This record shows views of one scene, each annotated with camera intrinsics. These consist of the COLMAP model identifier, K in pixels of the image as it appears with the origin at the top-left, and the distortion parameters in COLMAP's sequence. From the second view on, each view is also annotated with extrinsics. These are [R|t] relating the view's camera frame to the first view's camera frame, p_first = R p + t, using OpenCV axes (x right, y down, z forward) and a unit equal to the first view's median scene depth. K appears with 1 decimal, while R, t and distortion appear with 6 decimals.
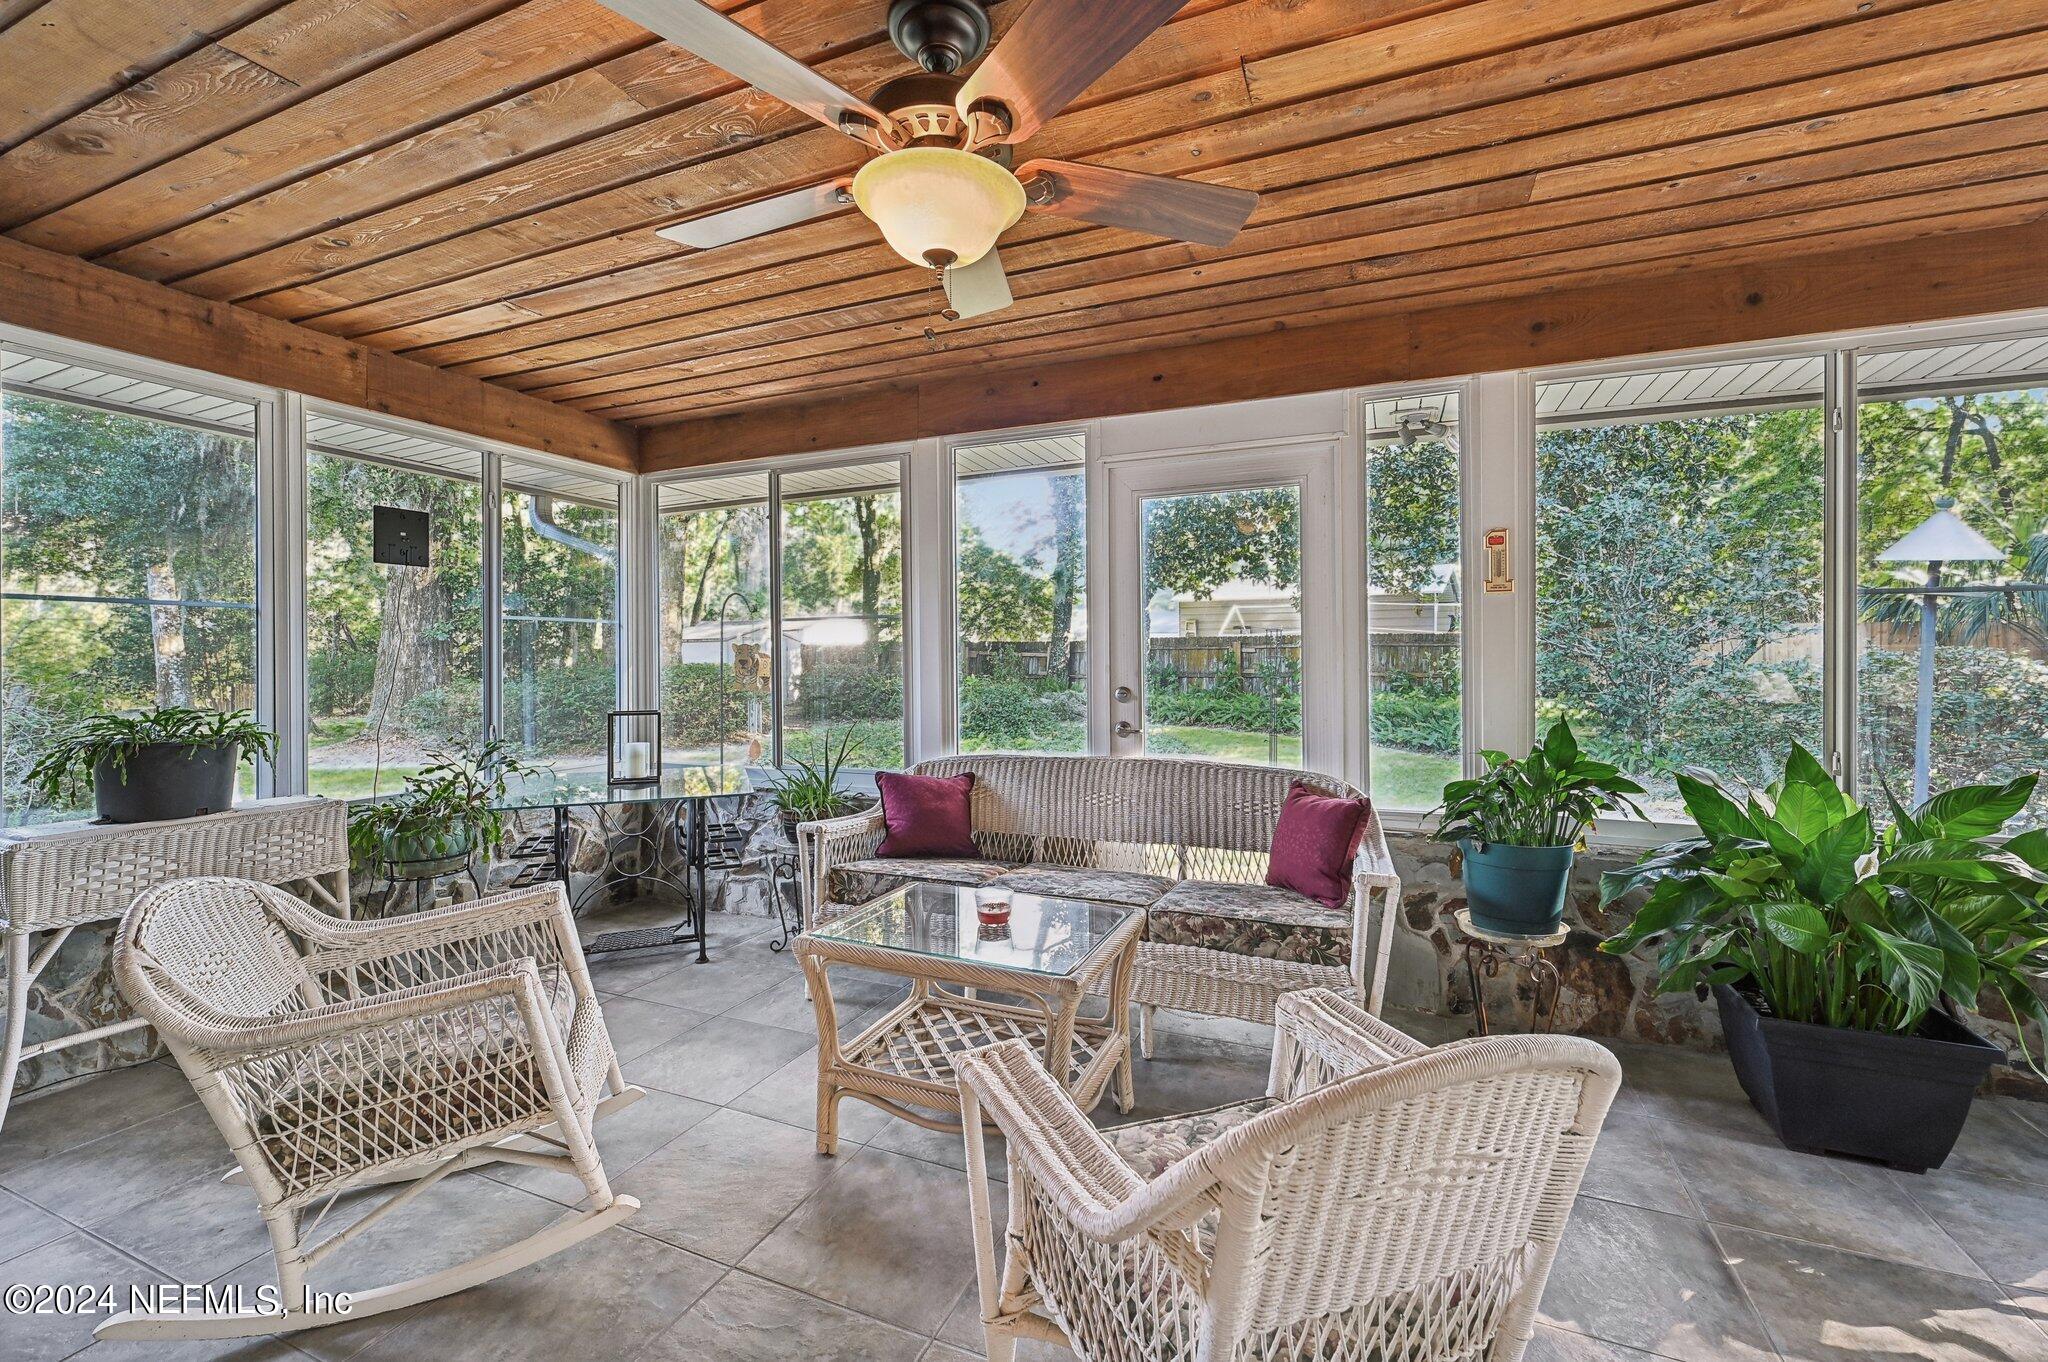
lens RADIAL K [[829.1, 0, 1032.5], [0, 829.1, 662.5], [0, 0, 1]] dist [-0.002737, -0.000208]
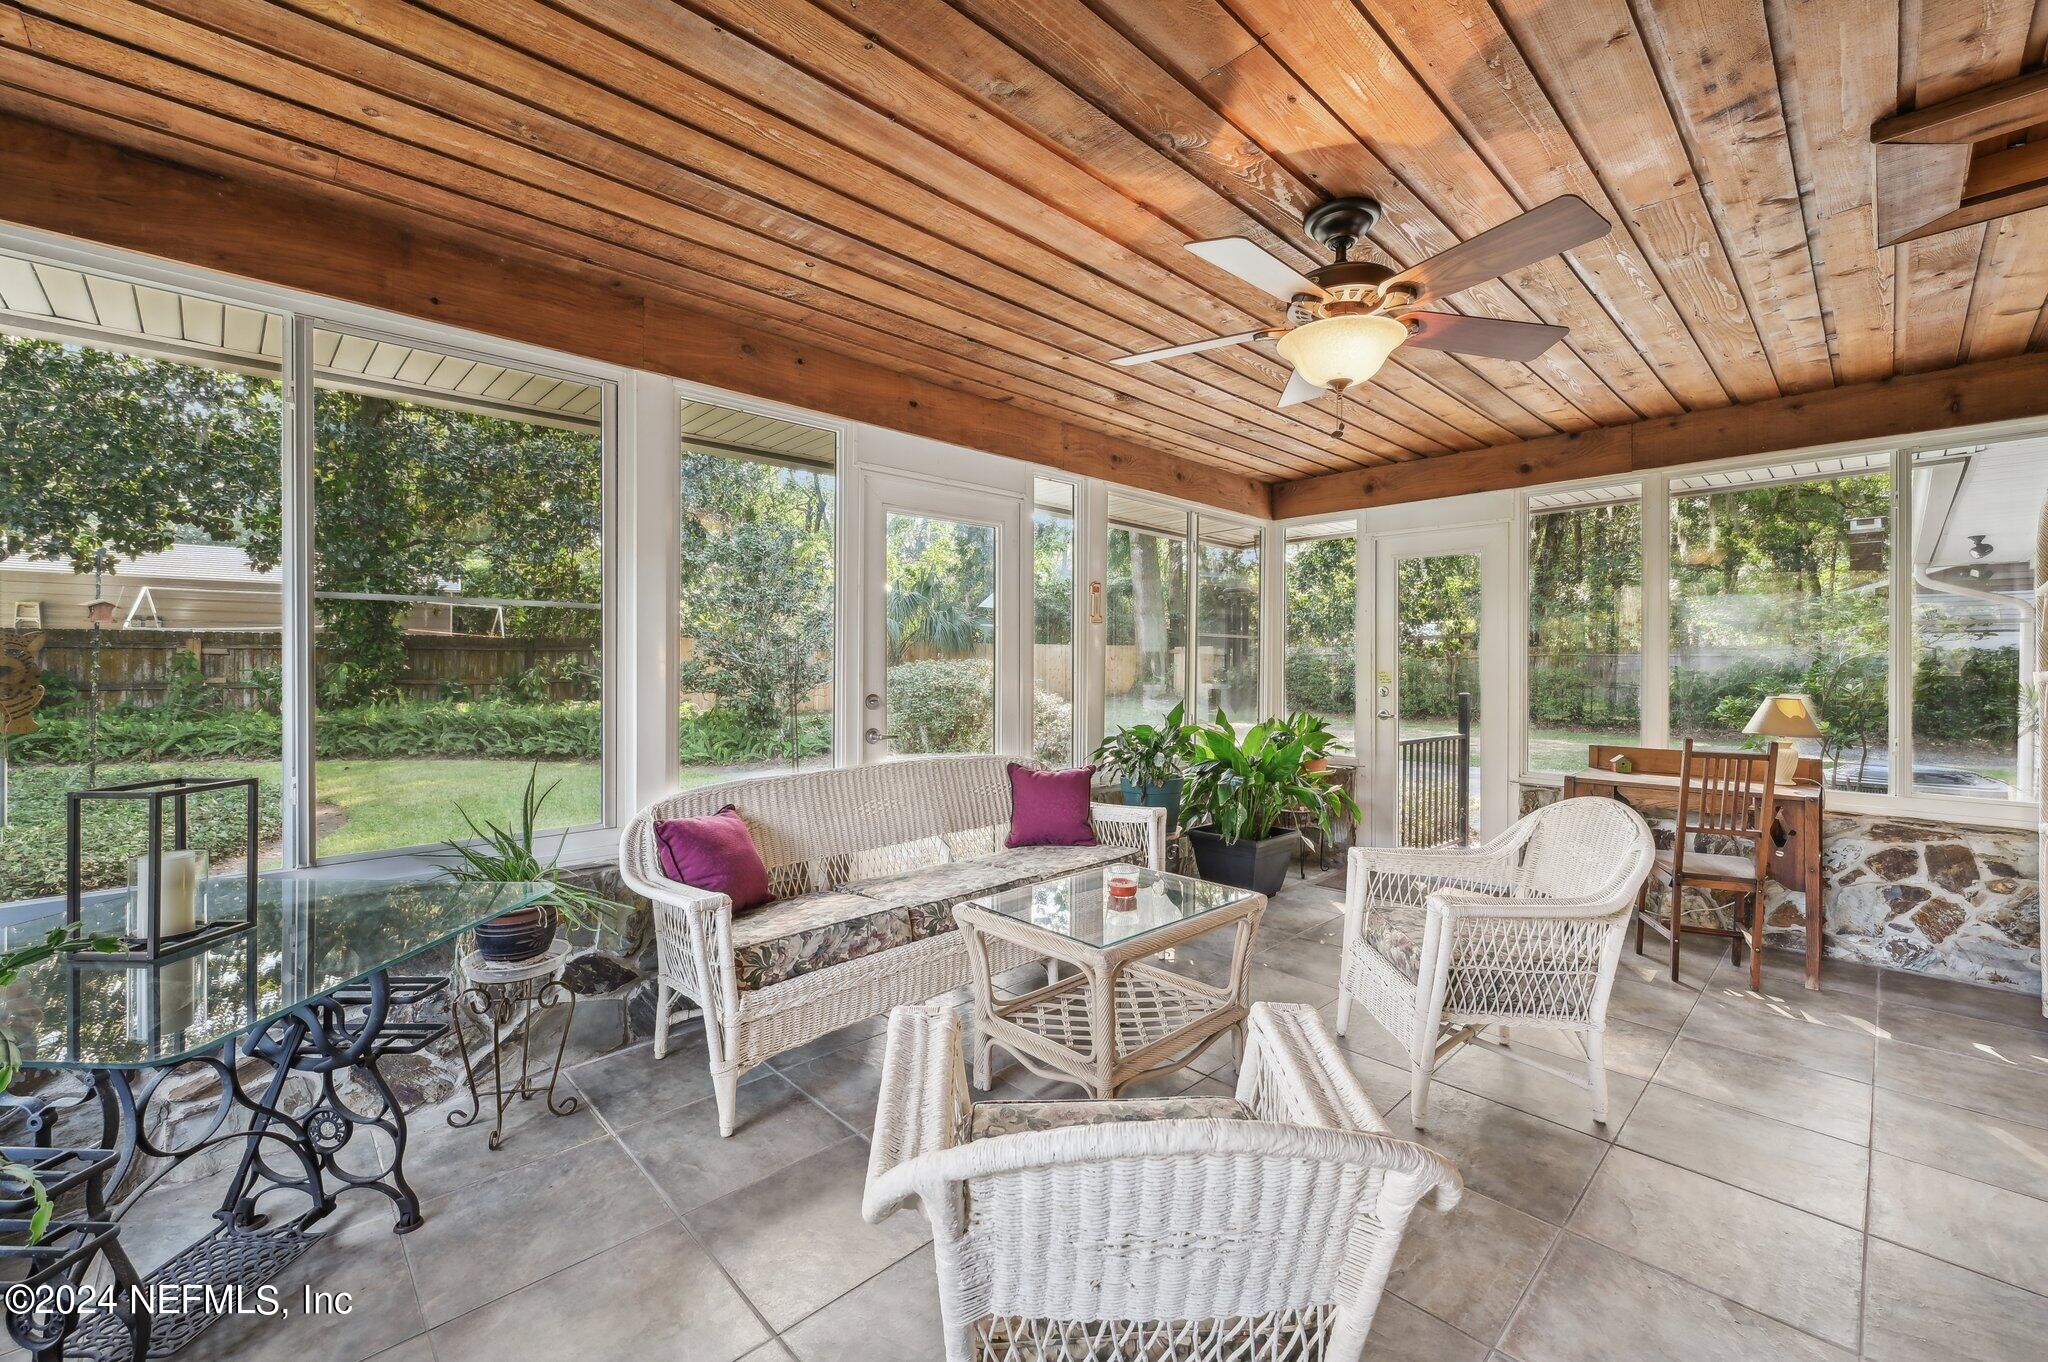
lens RADIAL K [[821.0, 0, 1029.7], [0, 821.0, 660.0], [0, 0, 1]] dist [-0.001127, -0.000105]
pose [[0.403681, 0.008163, 0.914863, -0.629503], [0.000207, 0.999959, -0.009014, -0.003079], [-0.914900, 0.003828, 0.403663, 0.364702]]
